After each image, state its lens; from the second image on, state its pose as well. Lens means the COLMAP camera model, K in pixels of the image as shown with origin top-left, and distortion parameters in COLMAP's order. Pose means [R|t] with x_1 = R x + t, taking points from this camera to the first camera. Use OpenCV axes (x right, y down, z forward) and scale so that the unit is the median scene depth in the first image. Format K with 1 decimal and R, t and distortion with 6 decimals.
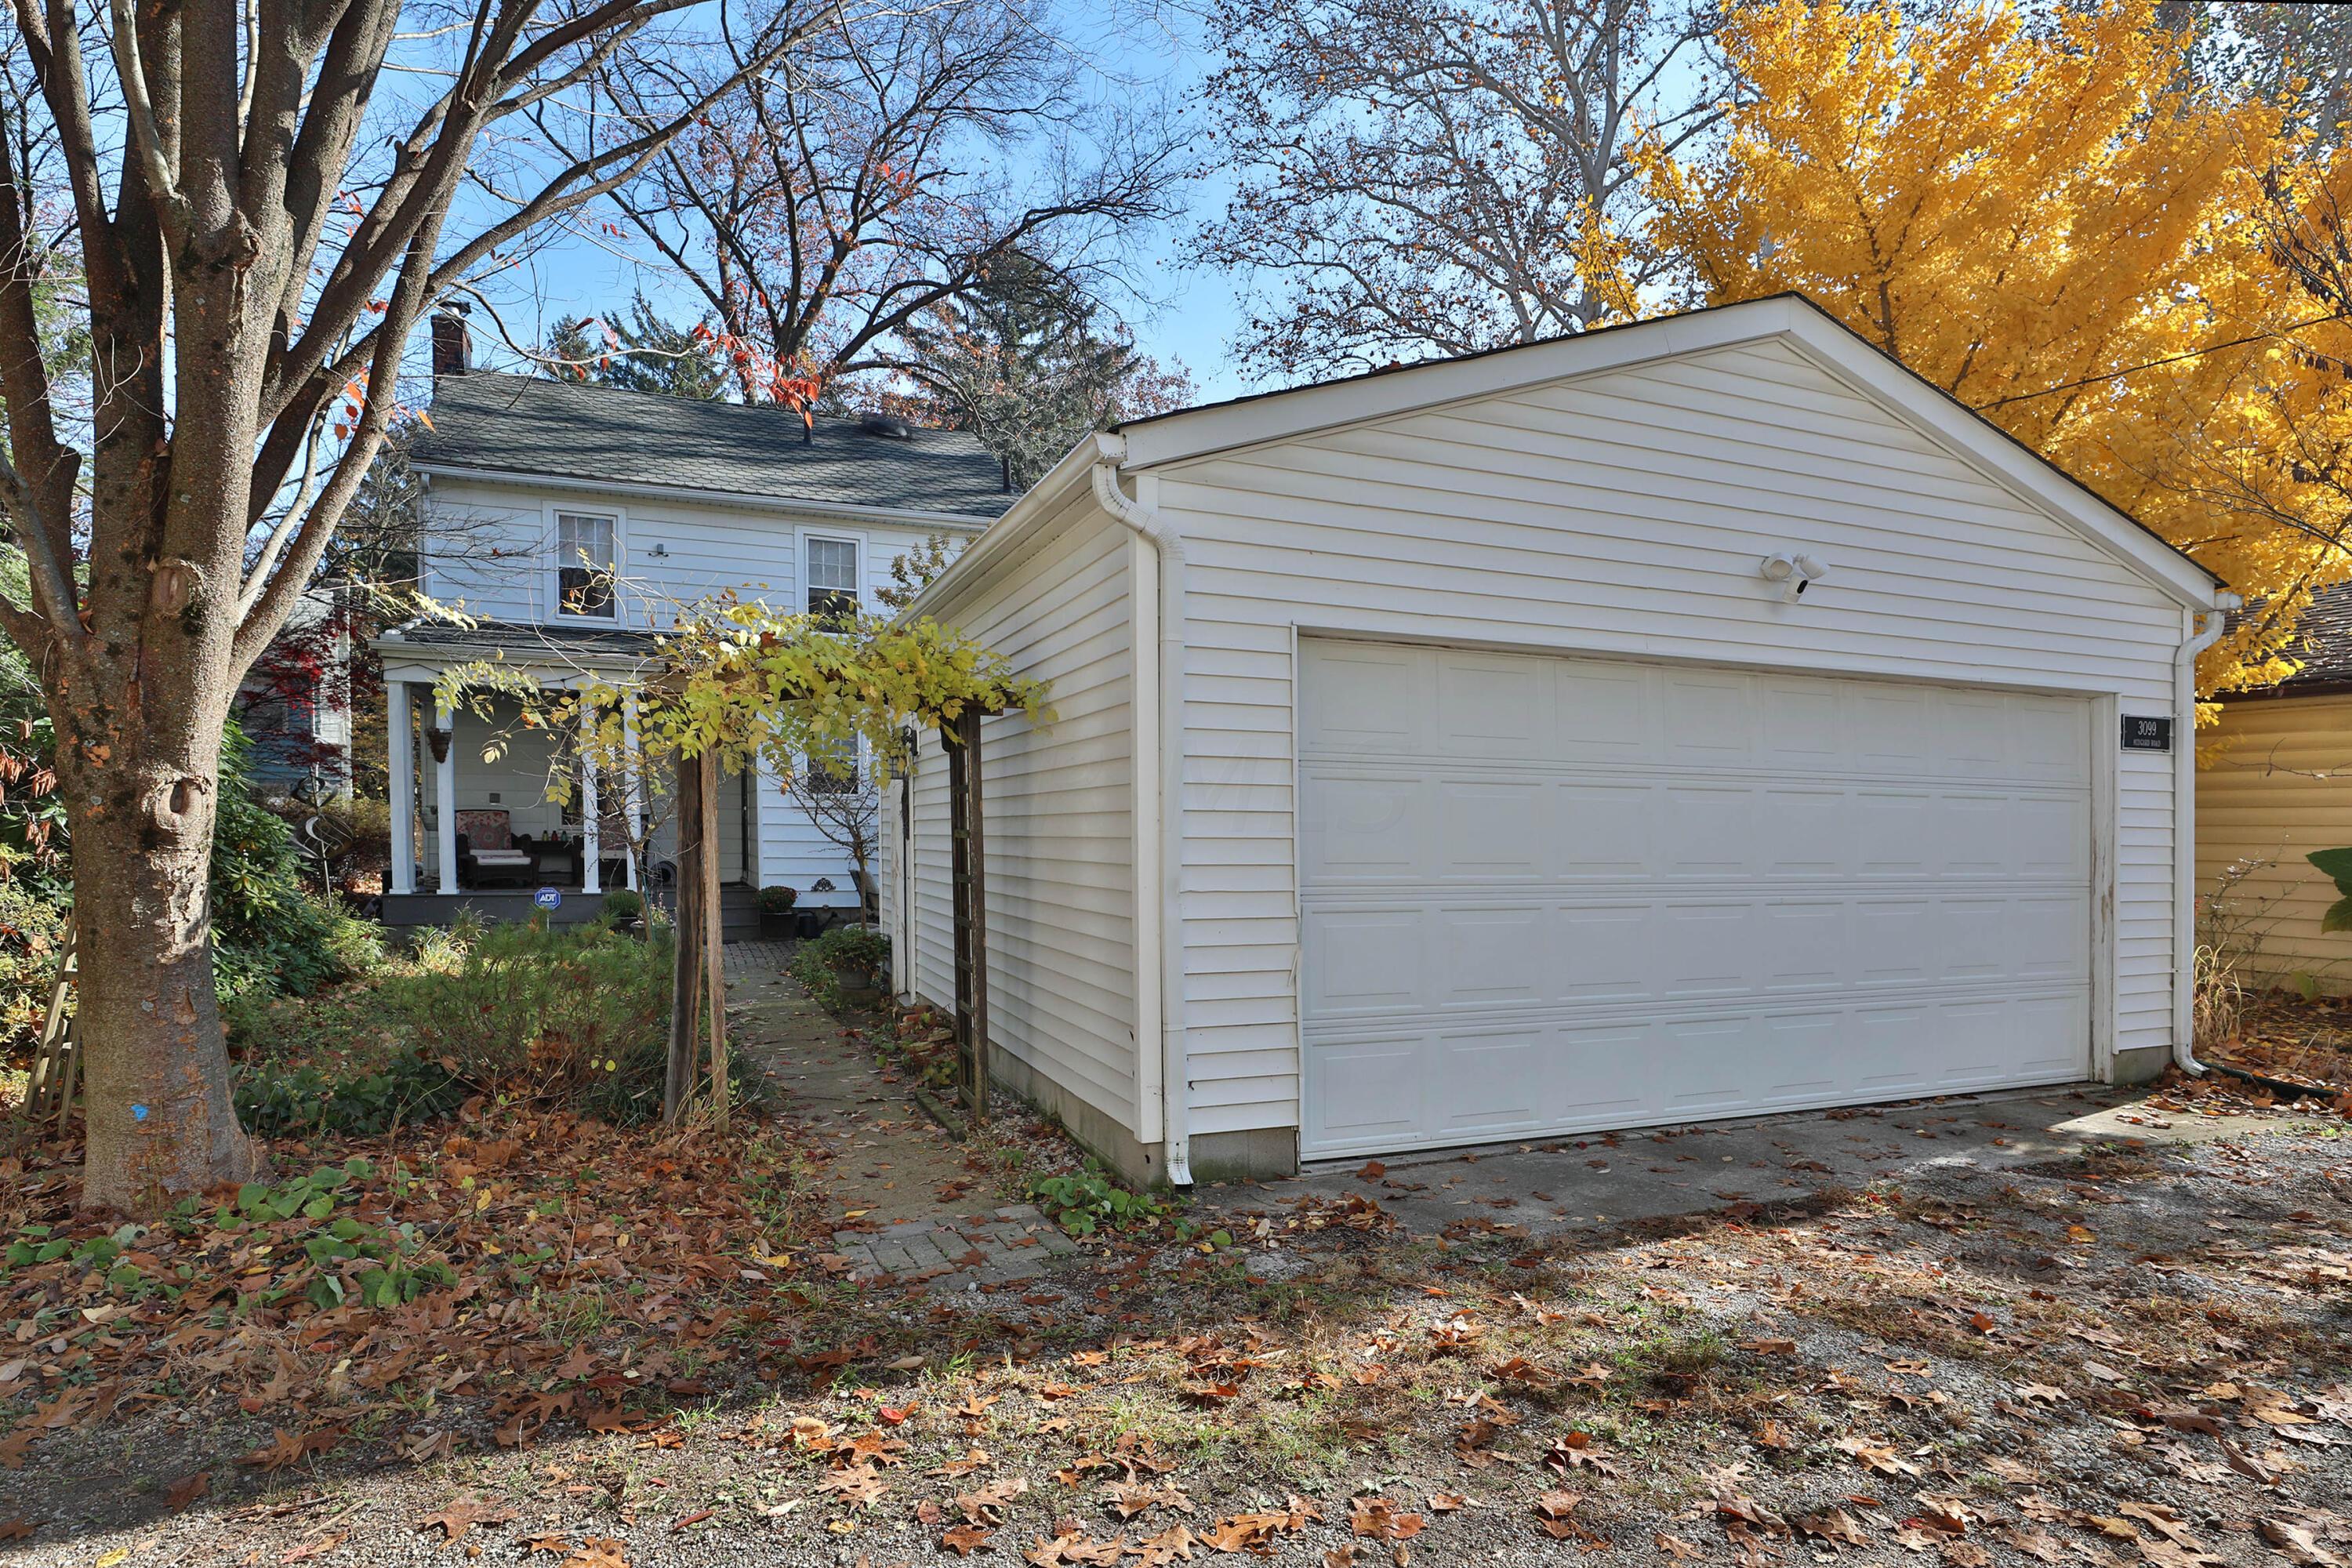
lens RADIAL K [[1200.6, 0, 1185.7], [0, 1200.6, 879.5], [0, 0, 1]] dist [0.003093, 0.000274]
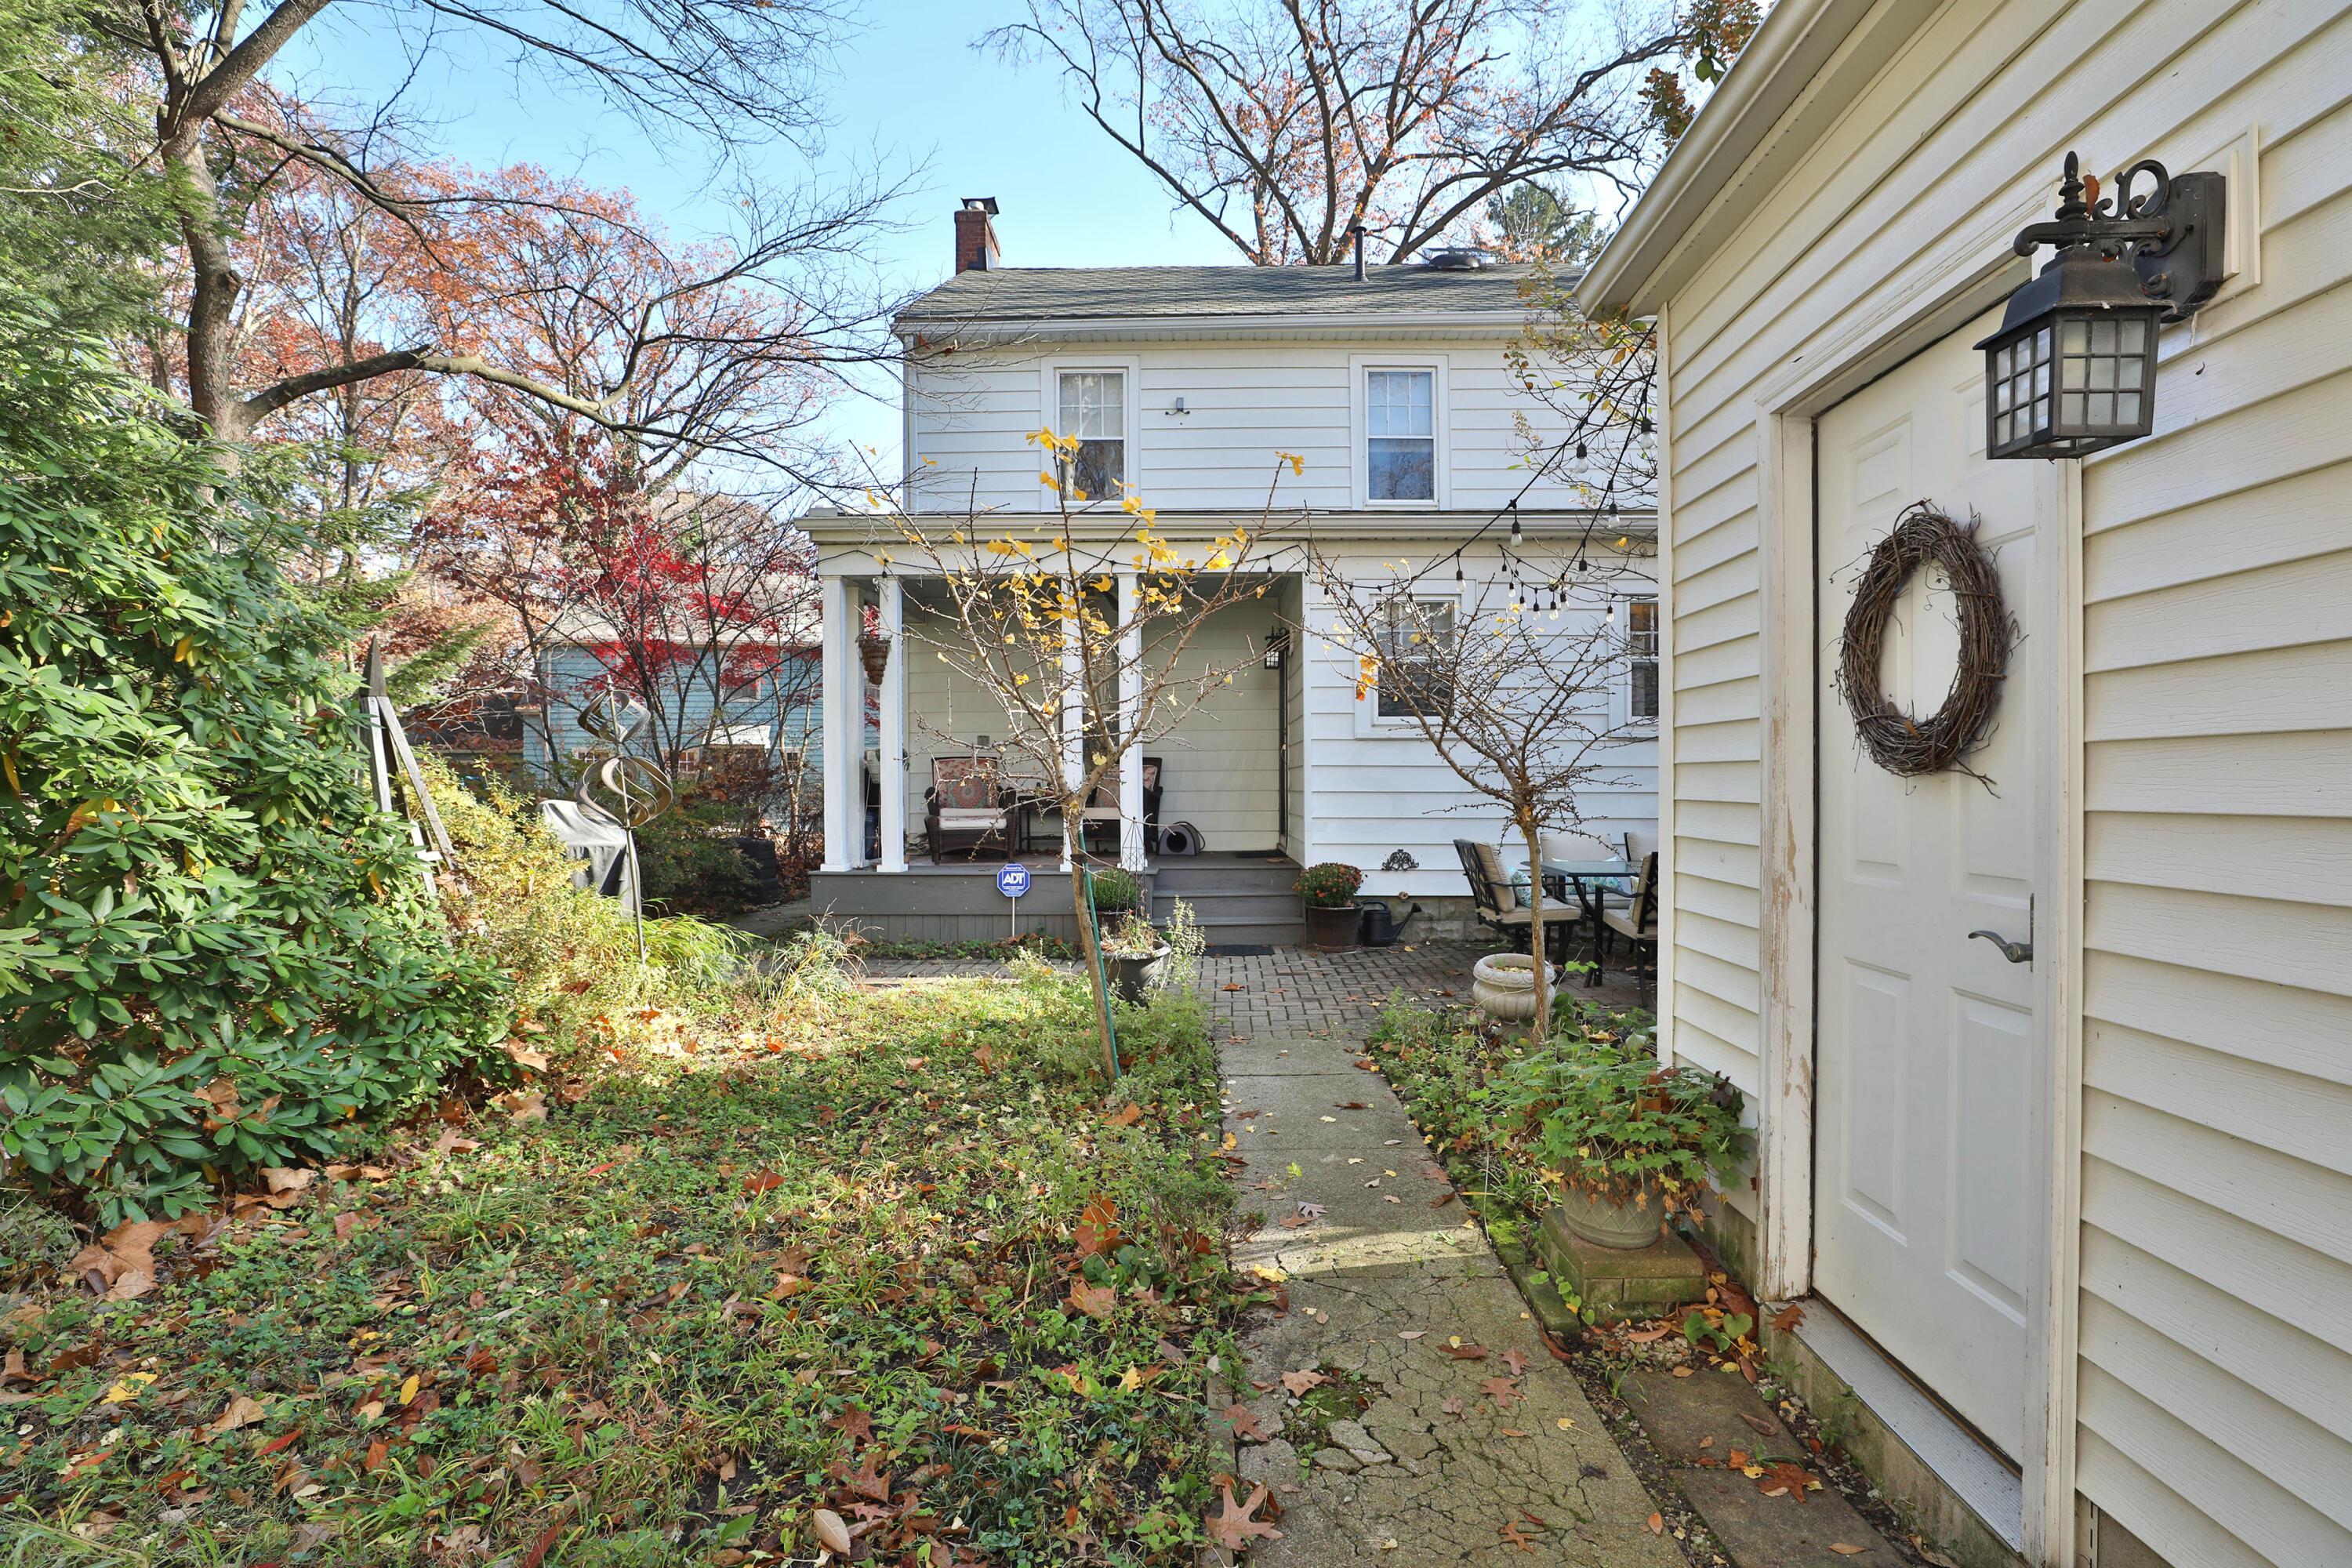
lens RADIAL K [[1092.3, 0, 1181.2], [0, 1092.3, 811.9], [0, 0, 1]] dist [-0.041383, 0.011825]
pose [[0.905352, -0.002531, -0.424654, -0.159644], [-0.005011, 0.999849, -0.016643, -0.010925], [0.424632, 0.017196, 0.905203, 0.422644]]
